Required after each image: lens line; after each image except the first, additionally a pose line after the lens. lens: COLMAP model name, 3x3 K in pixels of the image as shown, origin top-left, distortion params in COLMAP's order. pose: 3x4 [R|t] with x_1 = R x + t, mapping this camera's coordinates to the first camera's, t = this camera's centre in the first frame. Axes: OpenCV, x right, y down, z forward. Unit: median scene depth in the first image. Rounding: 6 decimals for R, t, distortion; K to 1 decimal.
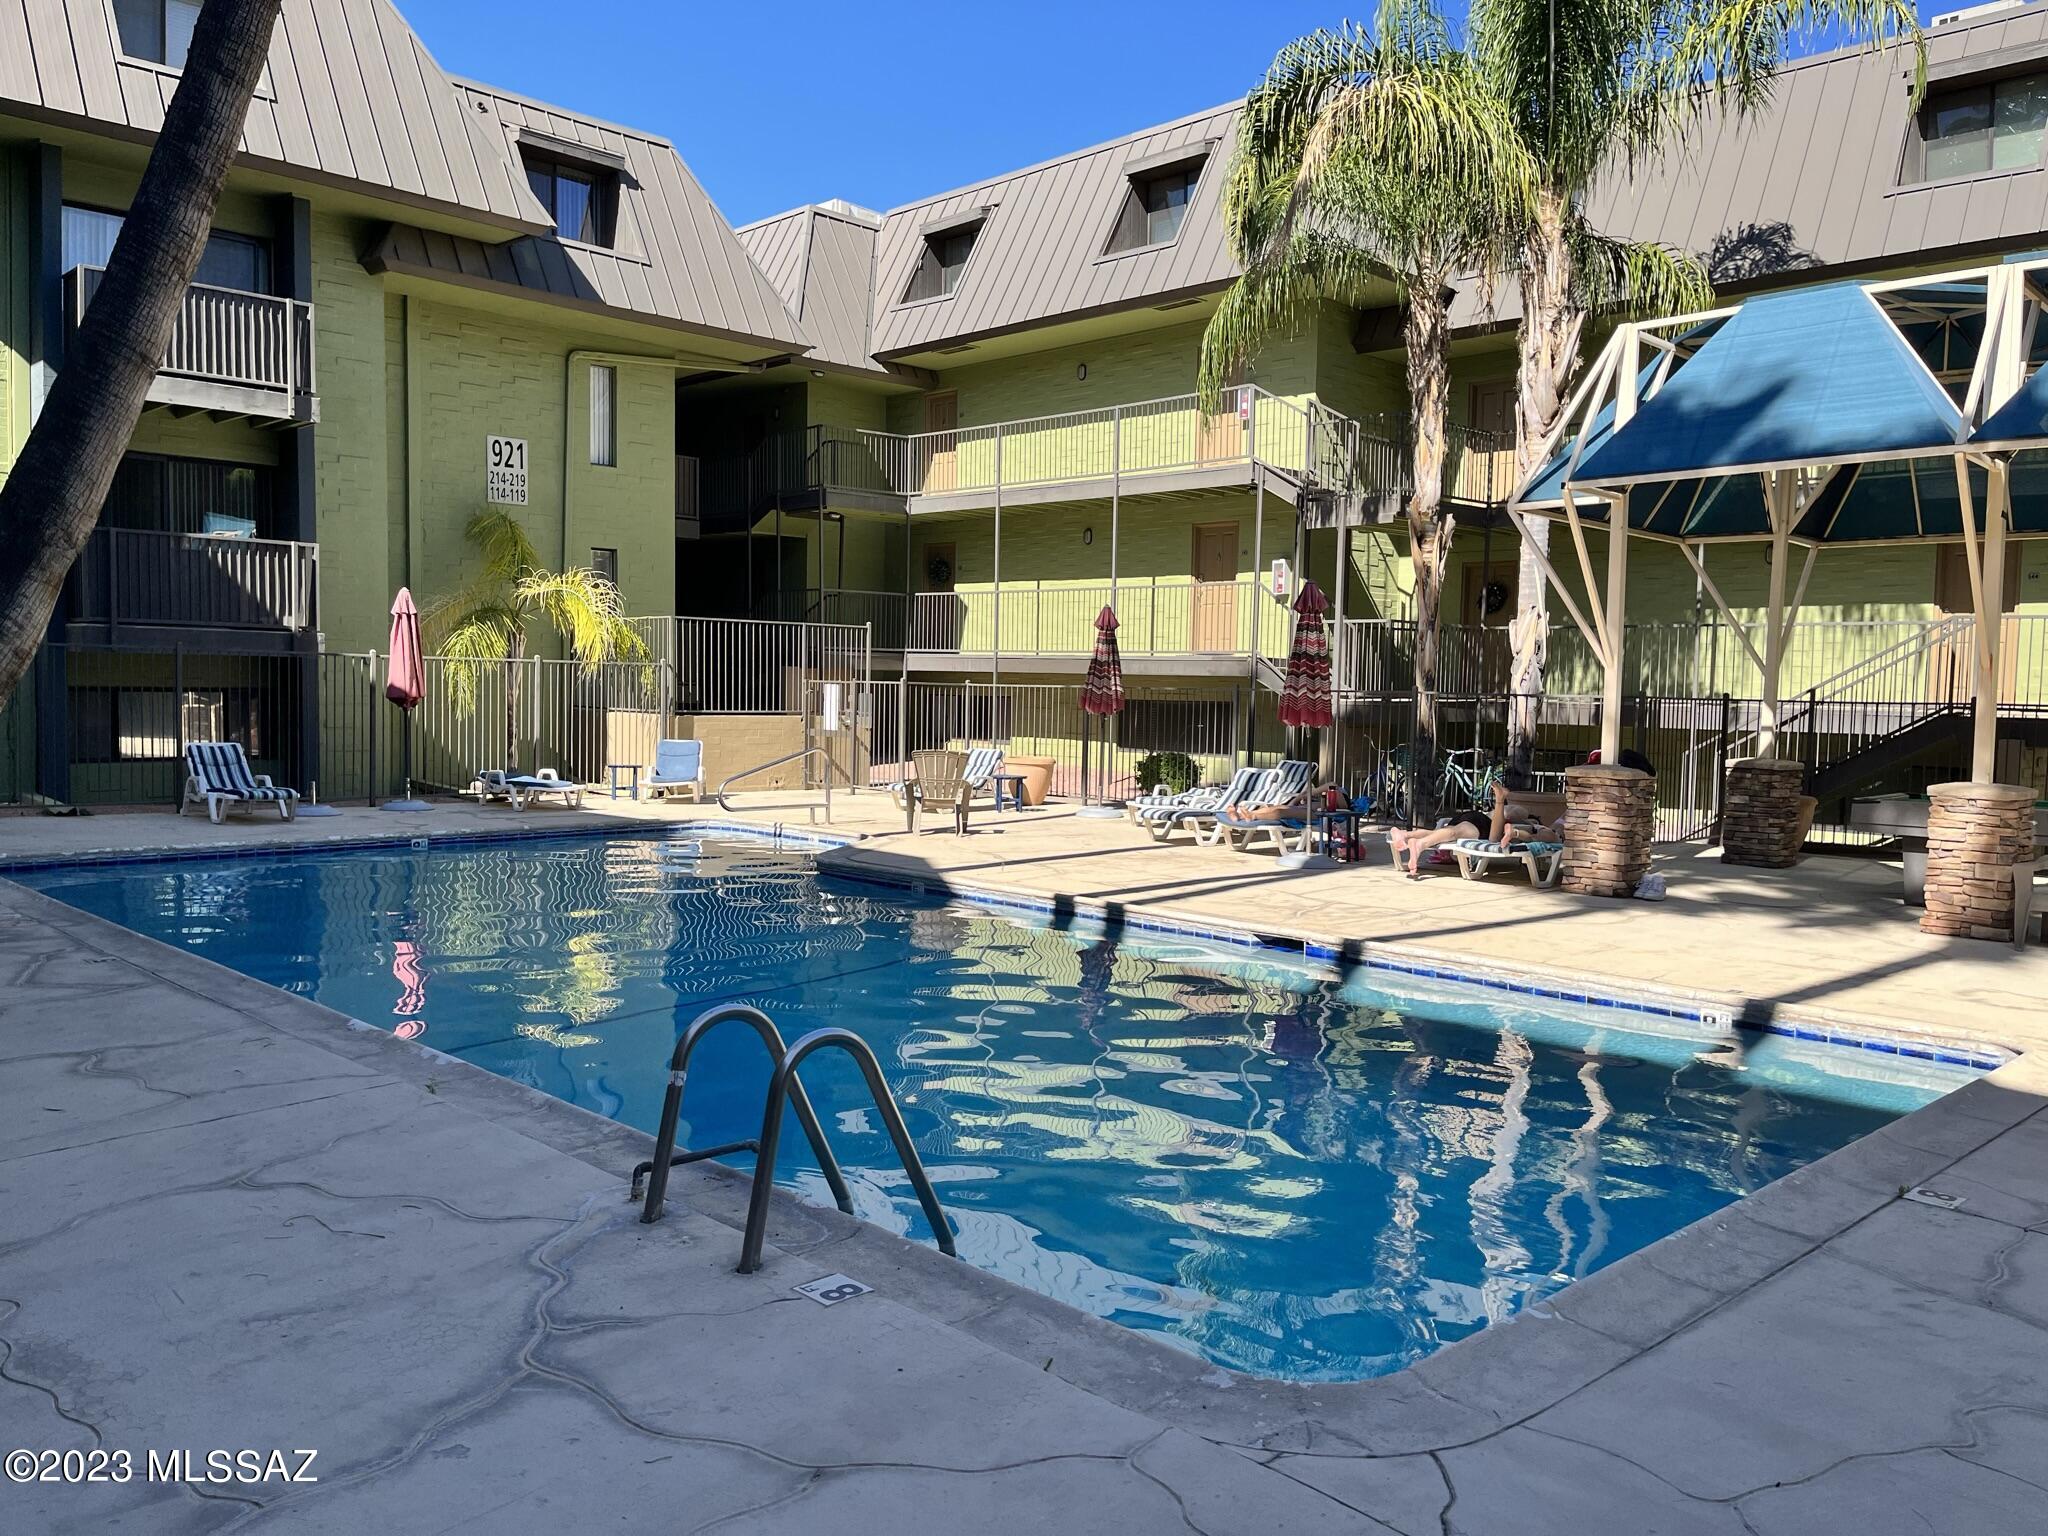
lens RADIAL K [[1544.1, 0, 1035.4], [0, 1544.1, 774.9], [0, 0, 1]] dist [0.060208, -0.071109]
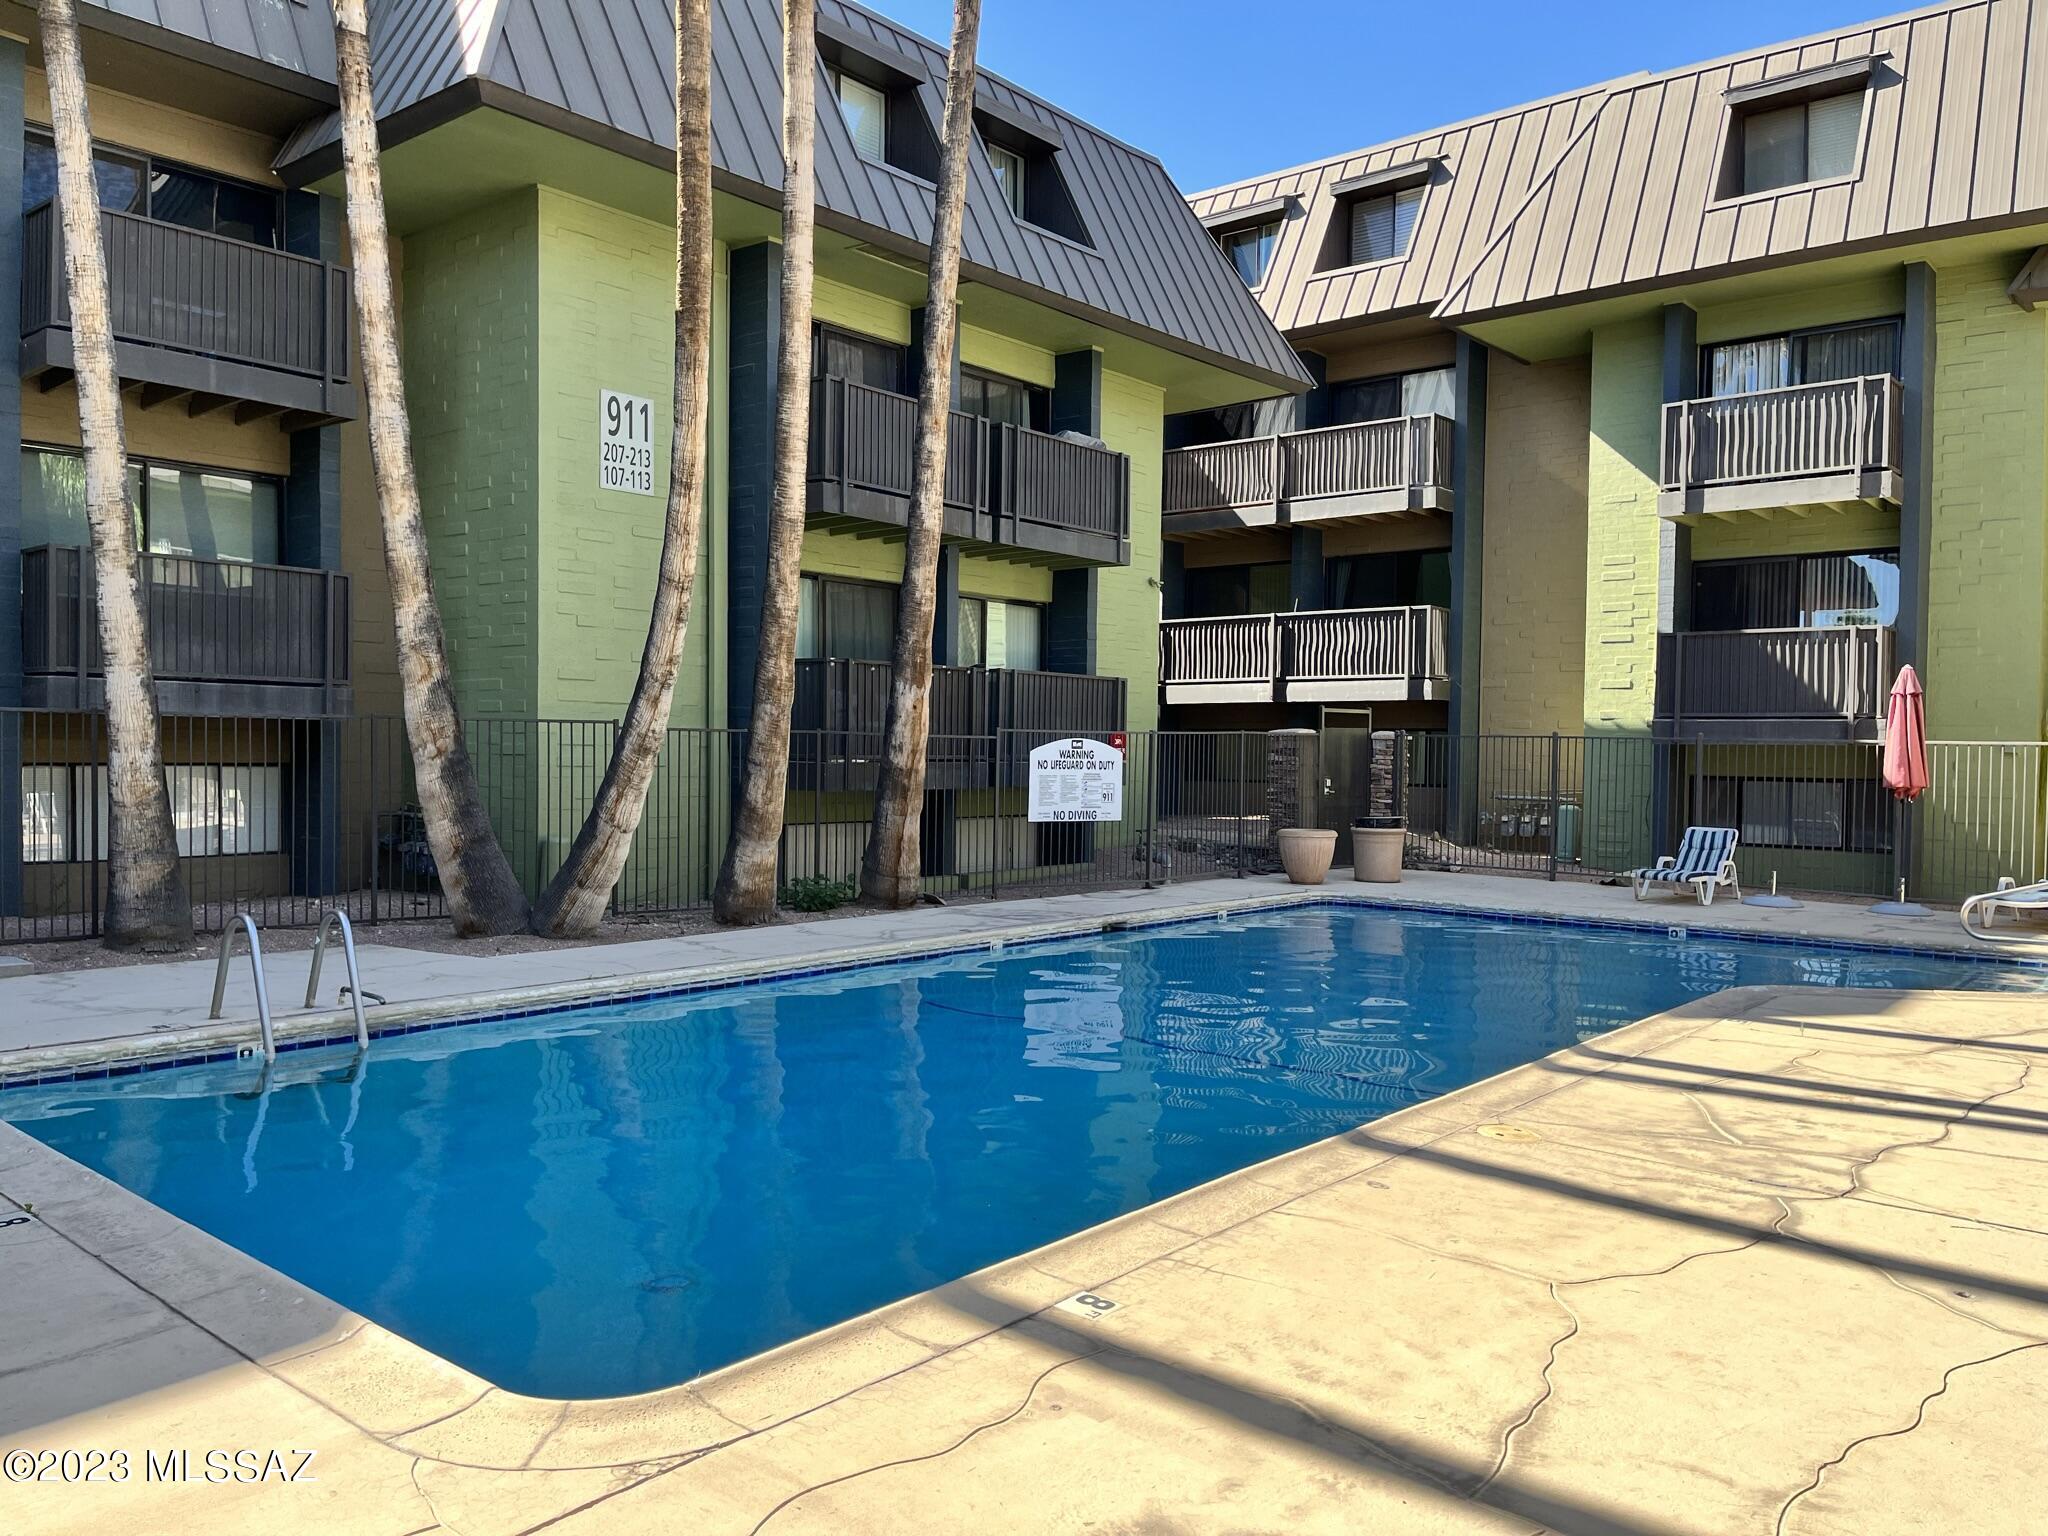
lens RADIAL K [[1544.1, 0, 1021.1], [0, 1544.1, 774.3], [0, 0, 1]] dist [0.060208, -0.071109]
pose [[0.073224, -0.002027, -0.997313, 0.371430], [-0.070941, 0.997454, -0.007236, -0.012382], [0.994789, 0.071280, 0.072894, 0.355589]]
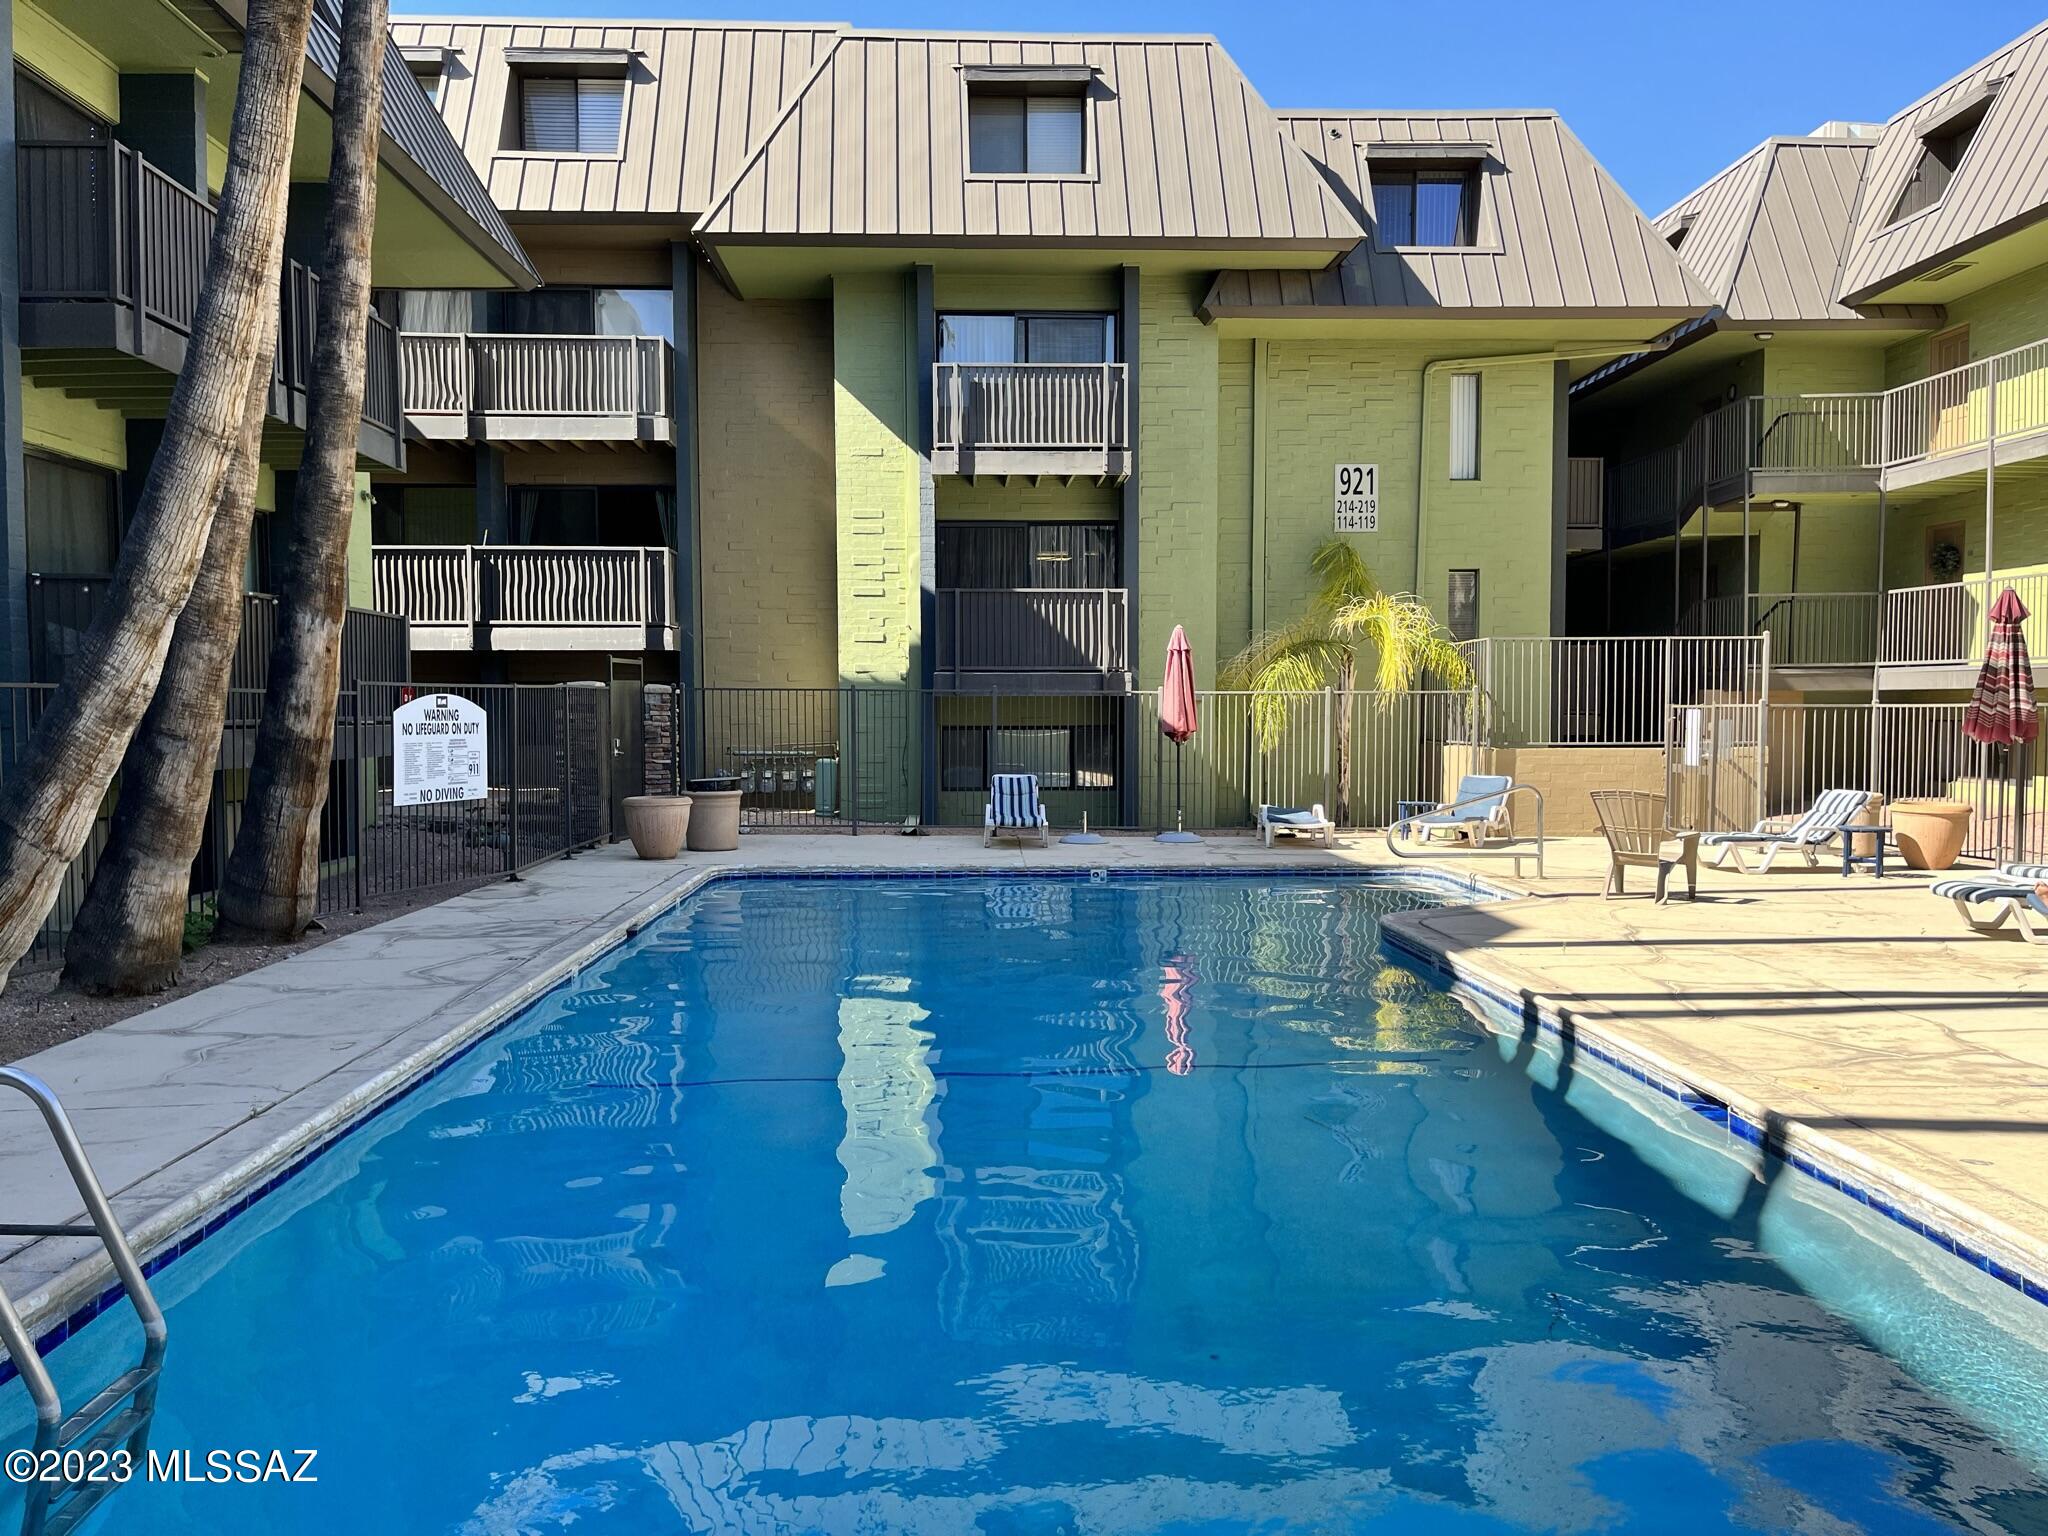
lens RADIAL K [[1544.1, 0, 1036.5], [0, 1544.1, 774.7], [0, 0, 1]] dist [0.060208, -0.071109]
pose [[0.729651, 0.007758, -0.683776, 0.181317], [-0.024132, 0.999605, -0.014409, -0.003930], [0.683394, 0.027014, 0.729550, 0.162400]]
